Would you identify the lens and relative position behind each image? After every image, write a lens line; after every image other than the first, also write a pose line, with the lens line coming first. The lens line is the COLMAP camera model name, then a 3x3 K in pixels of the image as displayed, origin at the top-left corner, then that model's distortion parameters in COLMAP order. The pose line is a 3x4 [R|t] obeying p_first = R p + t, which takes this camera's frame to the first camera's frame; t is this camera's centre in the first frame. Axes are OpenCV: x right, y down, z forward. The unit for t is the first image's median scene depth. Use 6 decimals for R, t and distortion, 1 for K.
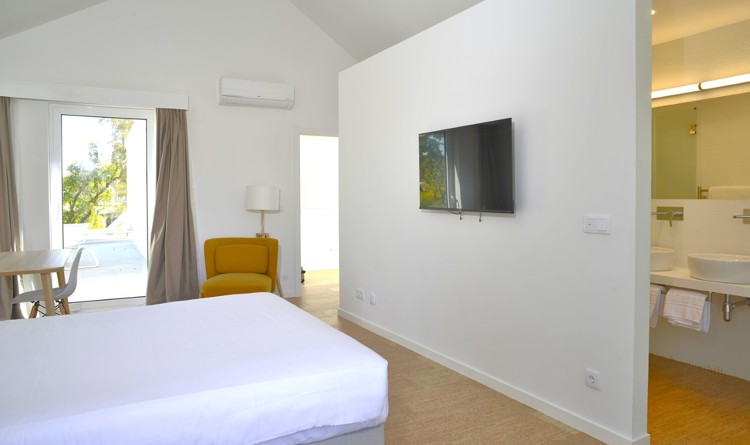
lens RADIAL K [[533.5, 0, 375.0], [0, 533.5, 222.5], [0, 0, 1]] dist [-0.002304, -0.001556]
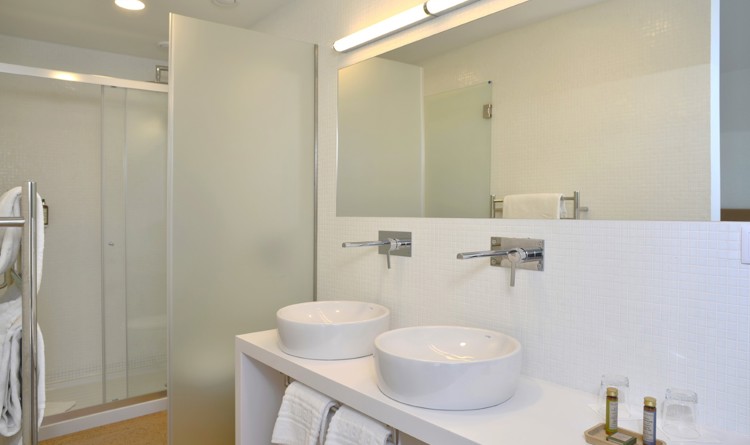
lens RADIAL K [[533.5, 0, 375.0], [0, 533.5, 222.5], [0, 0, 1]] dist [-0.002304, -0.001556]
pose [[0.988264, -0.001263, 0.152751, 0.456388], [0.003688, 0.999872, -0.015598, -0.029683], [-0.152712, 0.015978, 0.988142, 0.459831]]
